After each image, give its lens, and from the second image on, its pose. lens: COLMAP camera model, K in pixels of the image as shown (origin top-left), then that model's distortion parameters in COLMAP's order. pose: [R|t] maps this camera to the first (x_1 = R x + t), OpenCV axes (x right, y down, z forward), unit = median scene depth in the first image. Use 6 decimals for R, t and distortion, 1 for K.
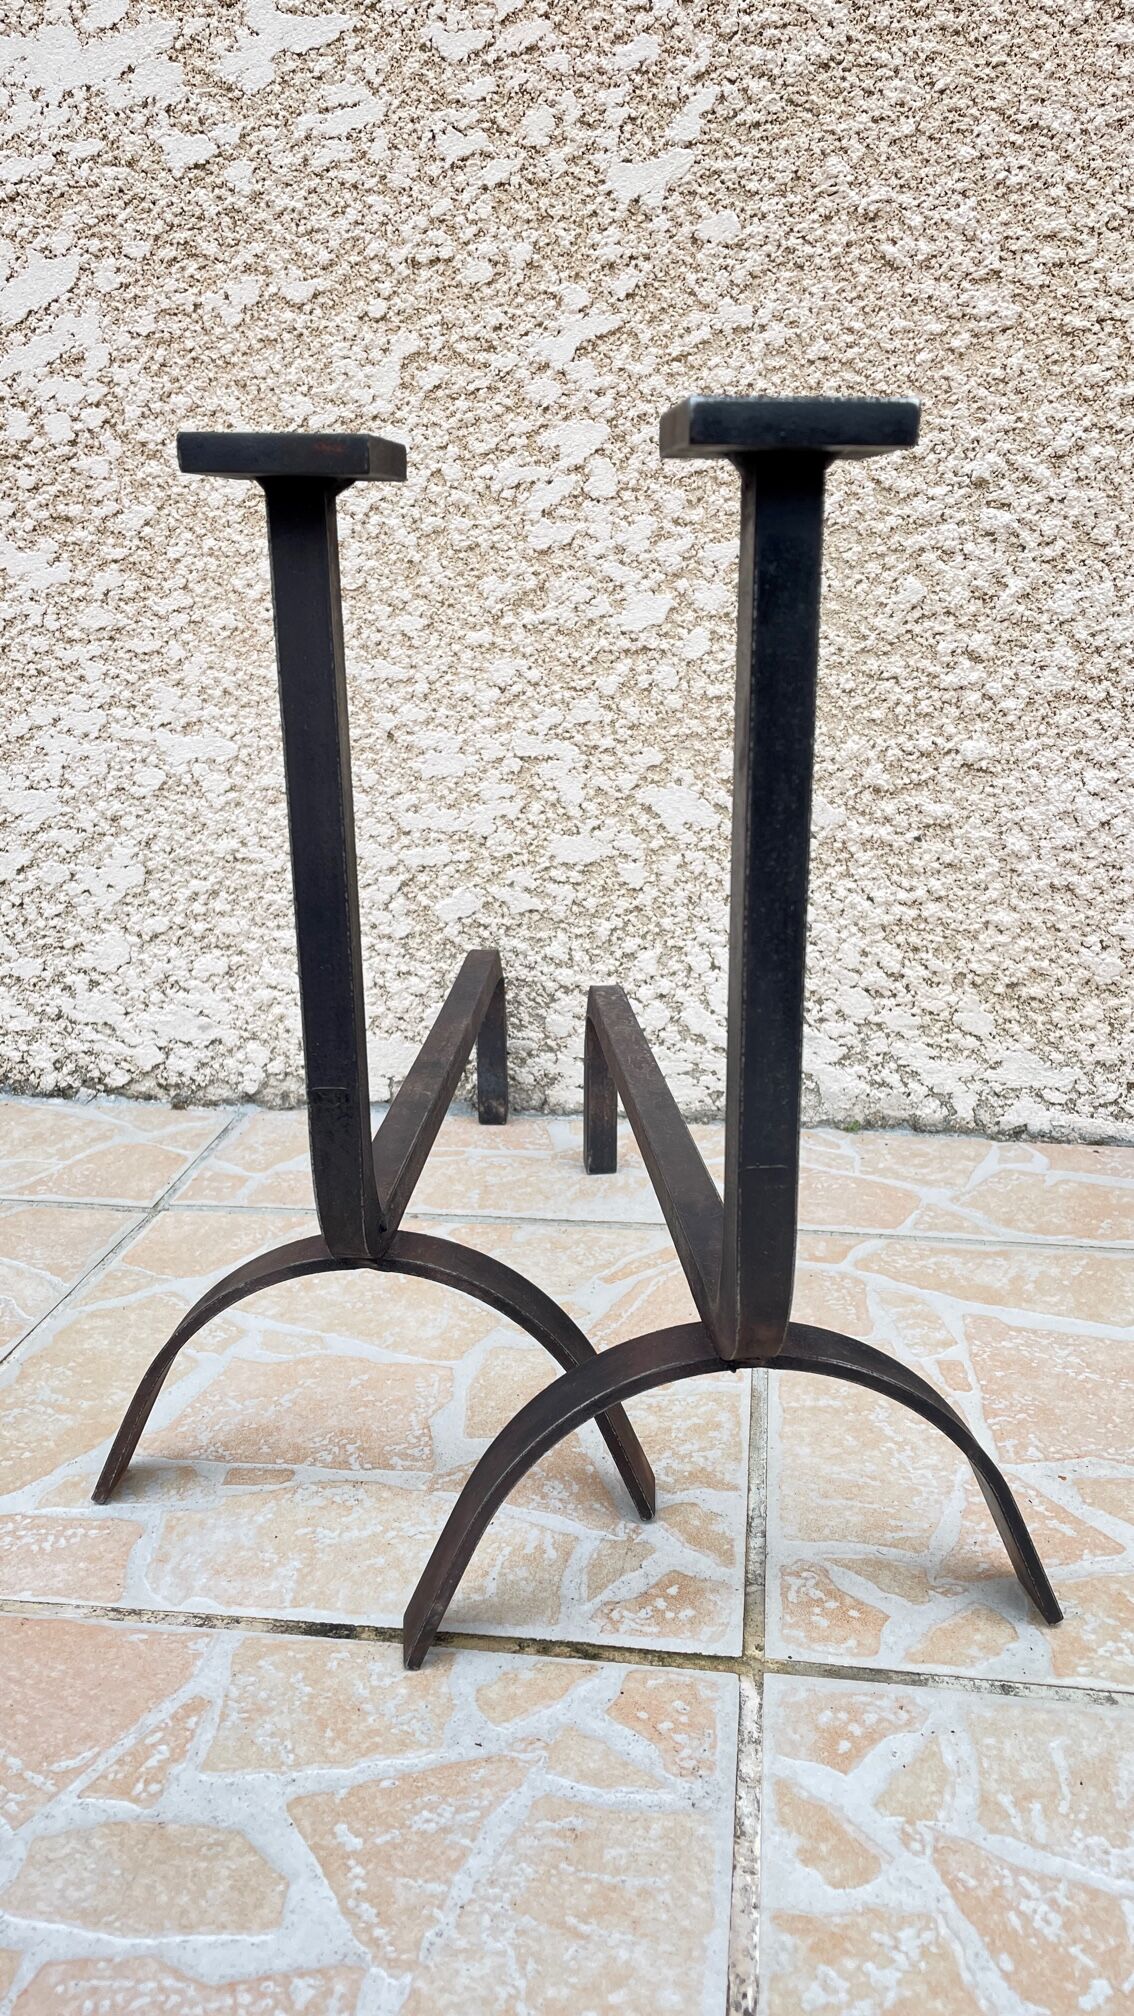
lens RADIAL K [[1510.1, 0, 571.0], [0, 1510.1, 1013.3], [0, 0, 1]] dist [0.094089, -0.133529]
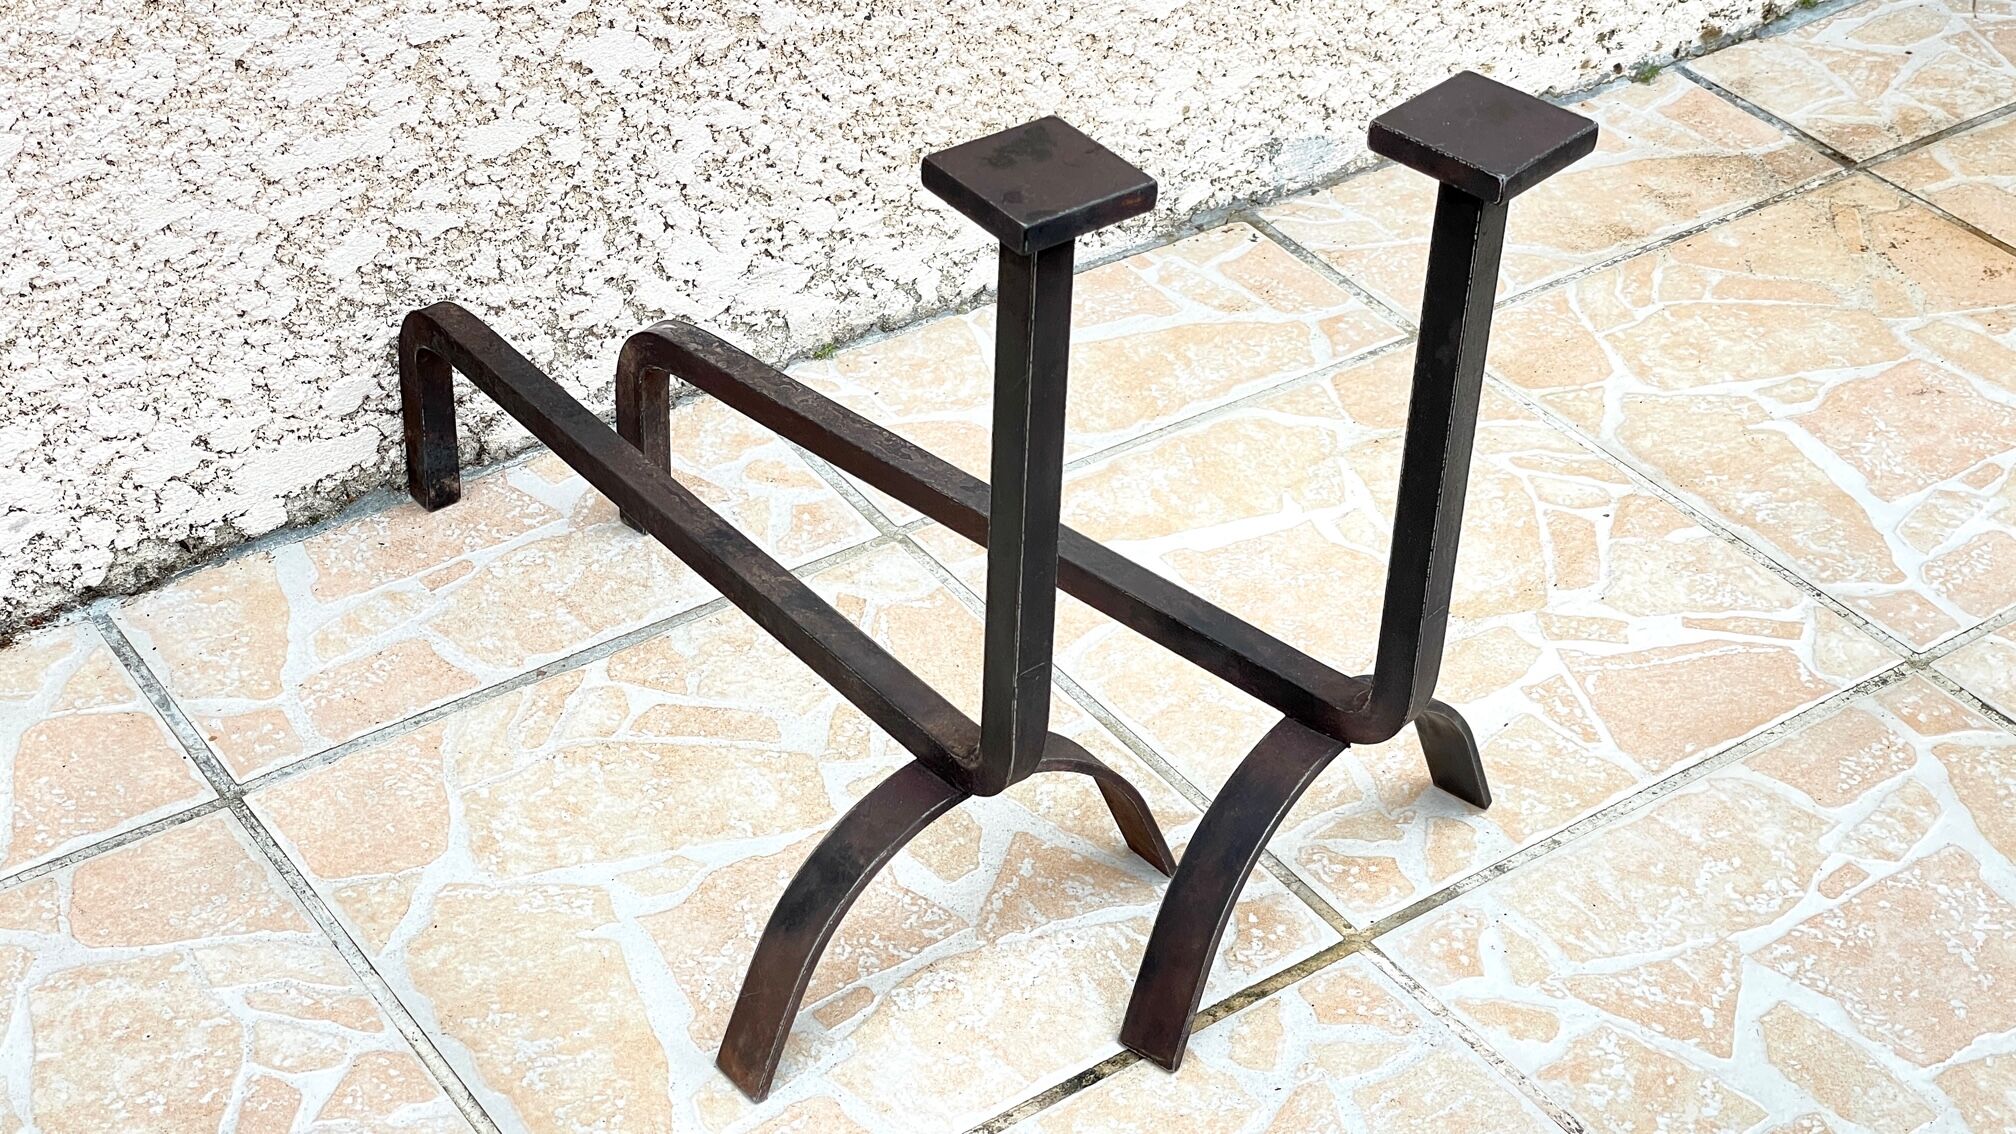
lens RADIAL K [[3008.8, 0, 1004.9], [0, 3008.8, 513.1], [0, 0, 1]] dist [0.069178, 0.000000]
pose [[0.732163, -0.370538, 0.571523, -0.754997], [0.157574, 0.908464, 0.387123, -0.492164], [-0.662651, -0.193380, 0.723531, -0.293624]]
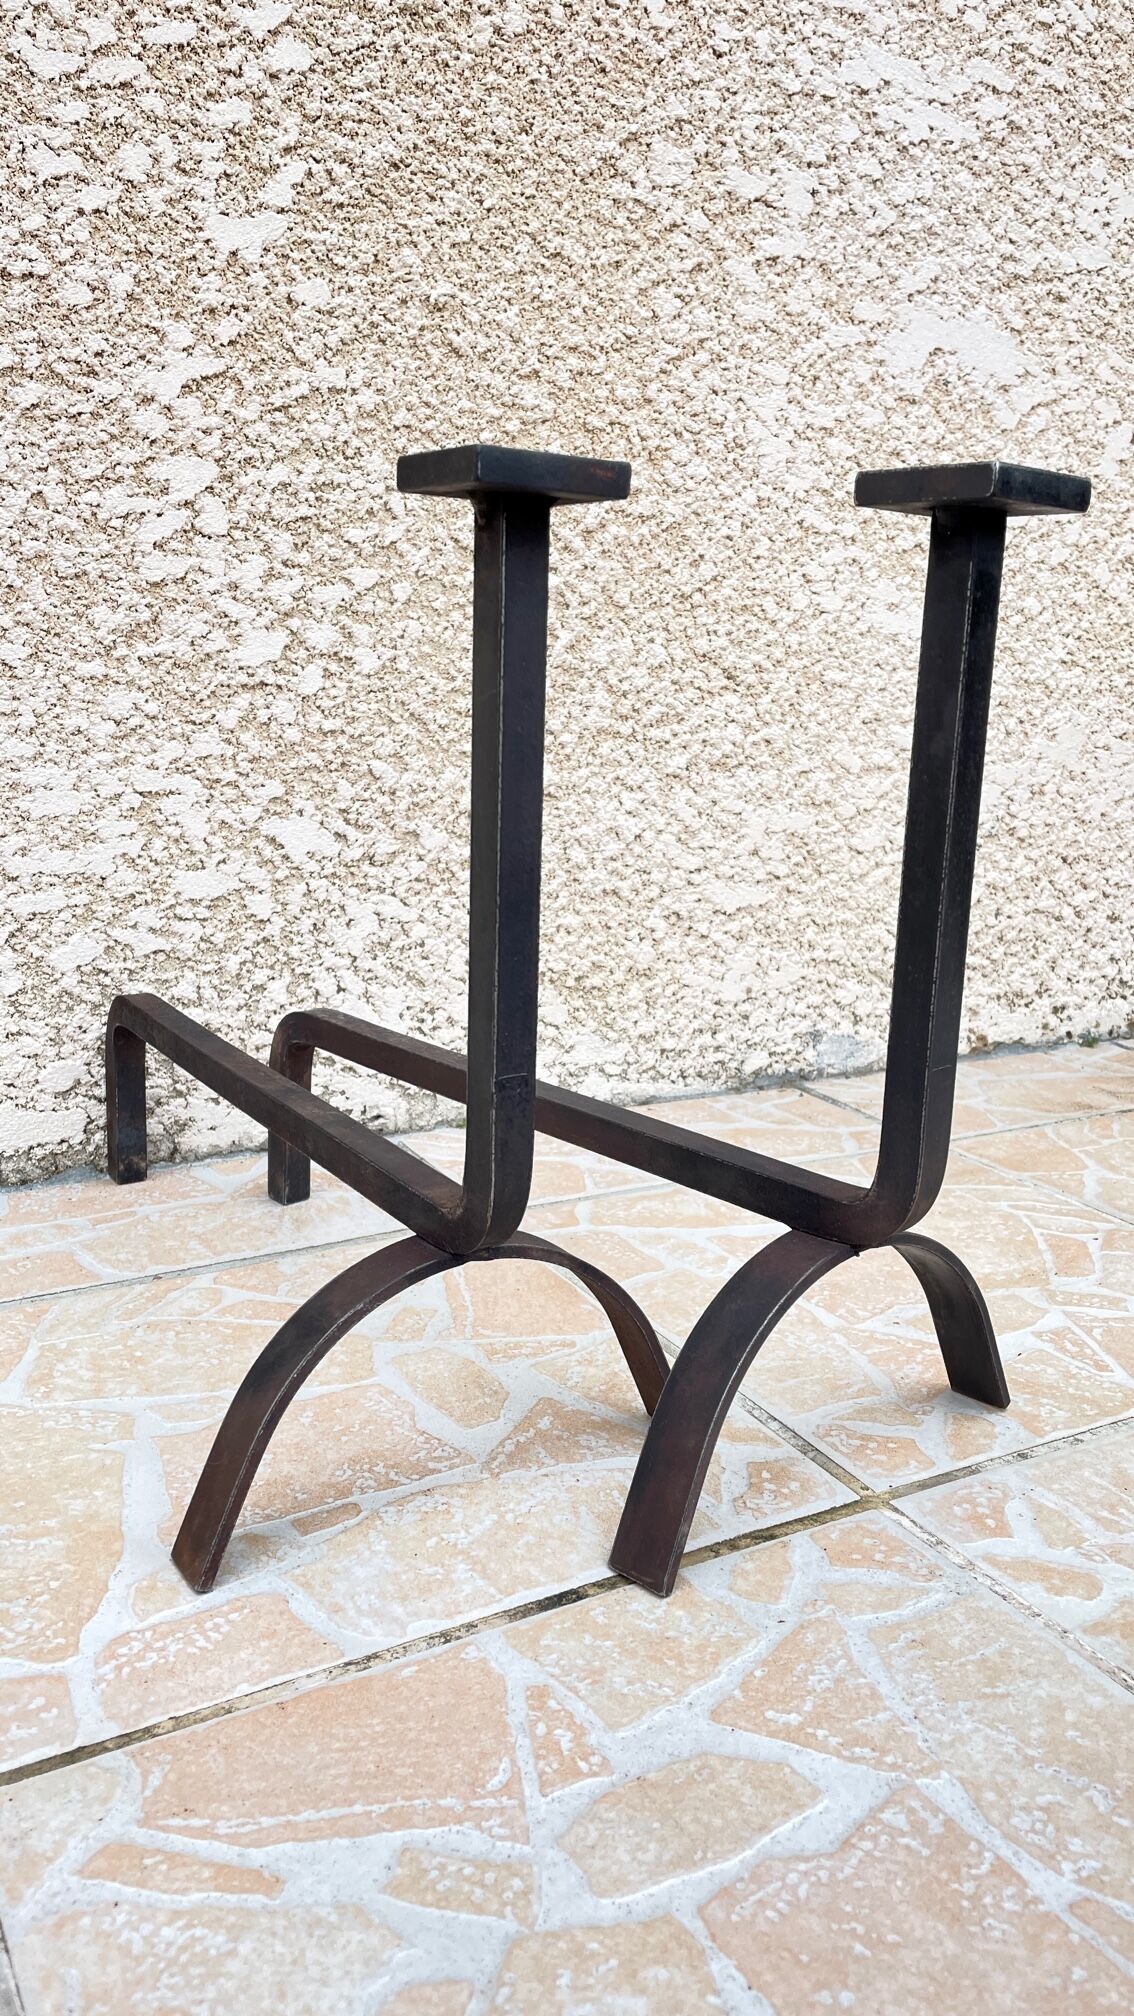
lens RADIAL K [[1510.1, 0, 562.8], [0, 1510.1, 1003.5], [0, 0, 1]] dist [0.094089, -0.133529]
pose [[0.802498, -0.106664, 0.587044, -0.406139], [0.136023, 0.990688, -0.005942, 0.005922], [-0.580943, 0.084620, 0.809533, 0.072882]]
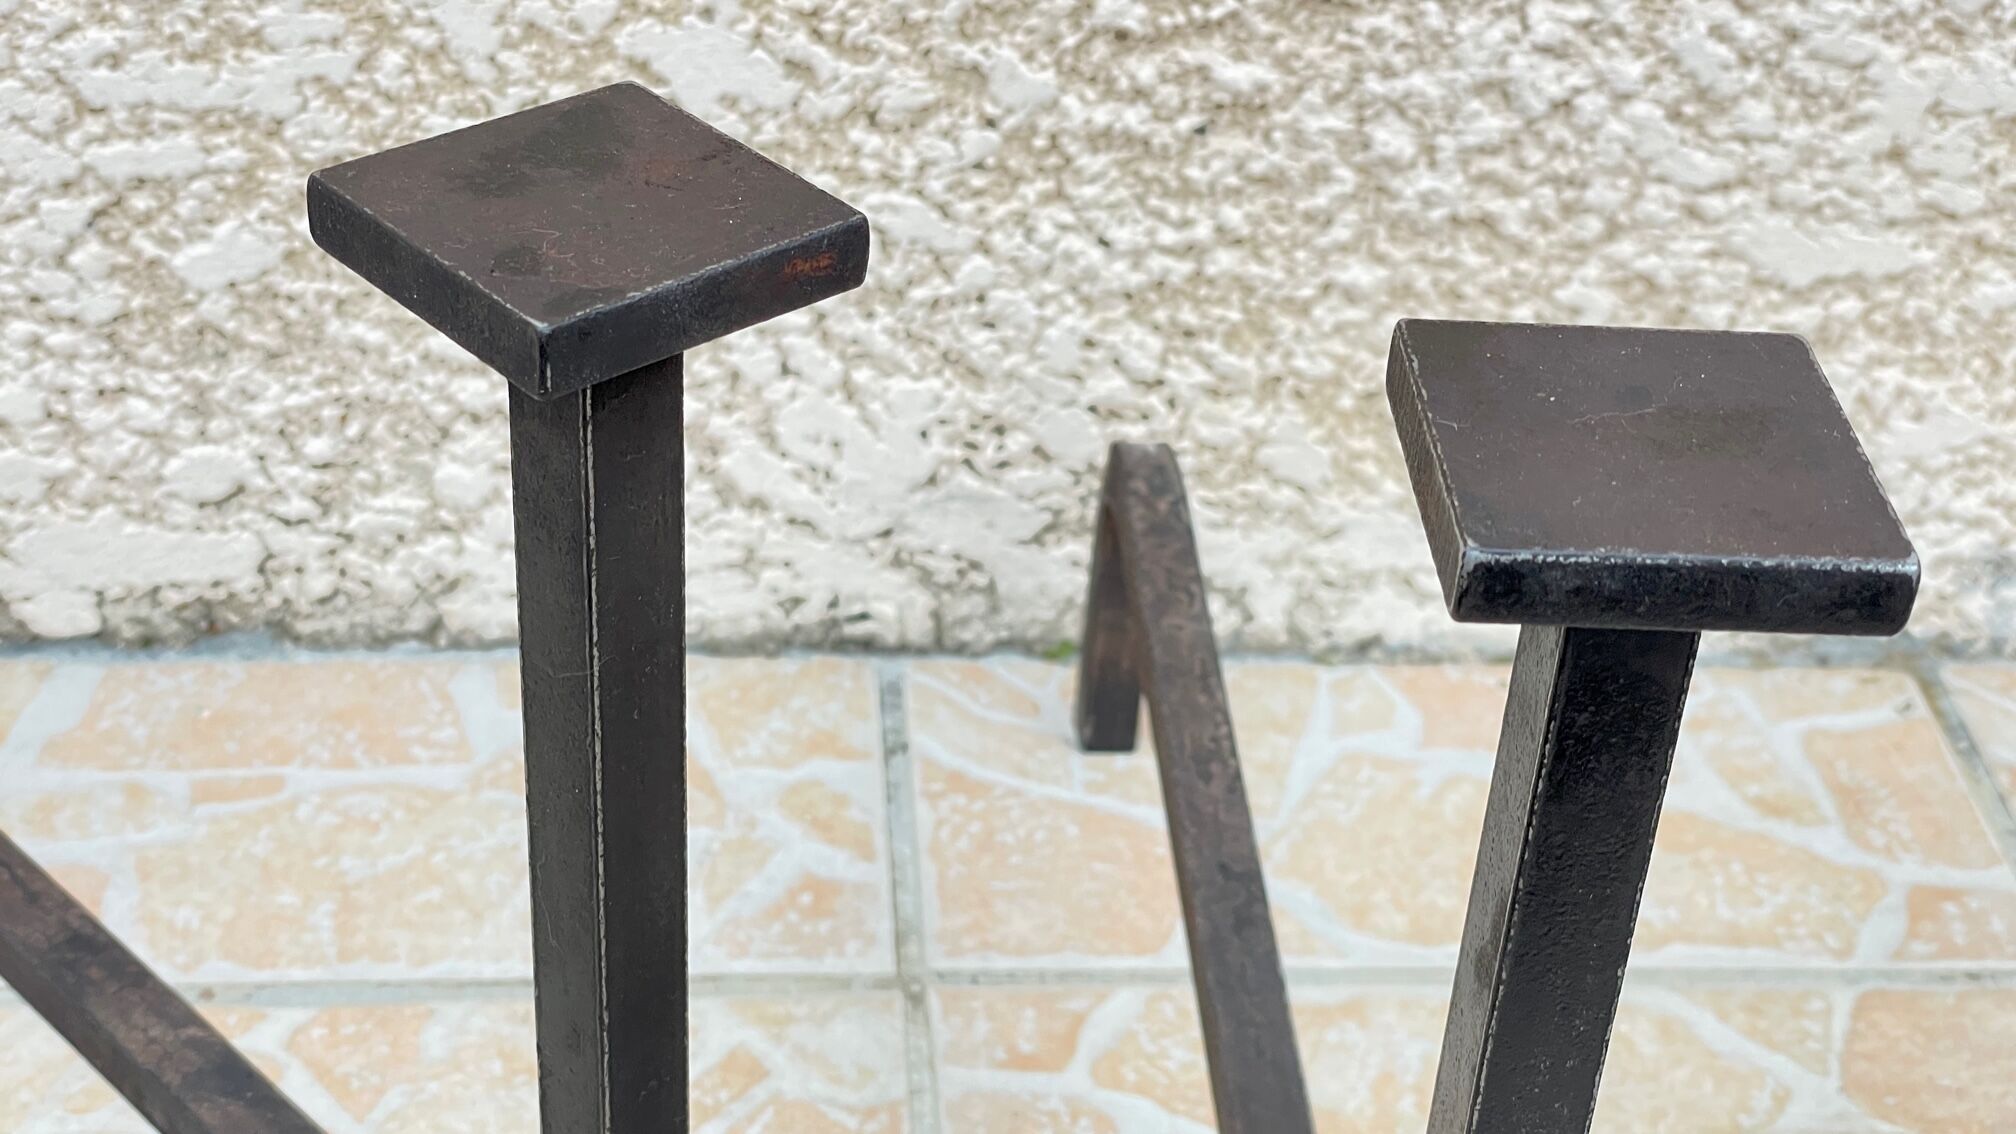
lens RADIAL K [[3008.8, 0, 1013.6], [0, 3008.8, 539.9], [0, 0, 1]] dist [0.069178, 0.000000]
pose [[0.976380, -0.062429, 0.206845, -0.038415], [-0.002443, 0.954096, 0.299490, -0.277493], [-0.216046, -0.292922, 0.931408, 0.072126]]
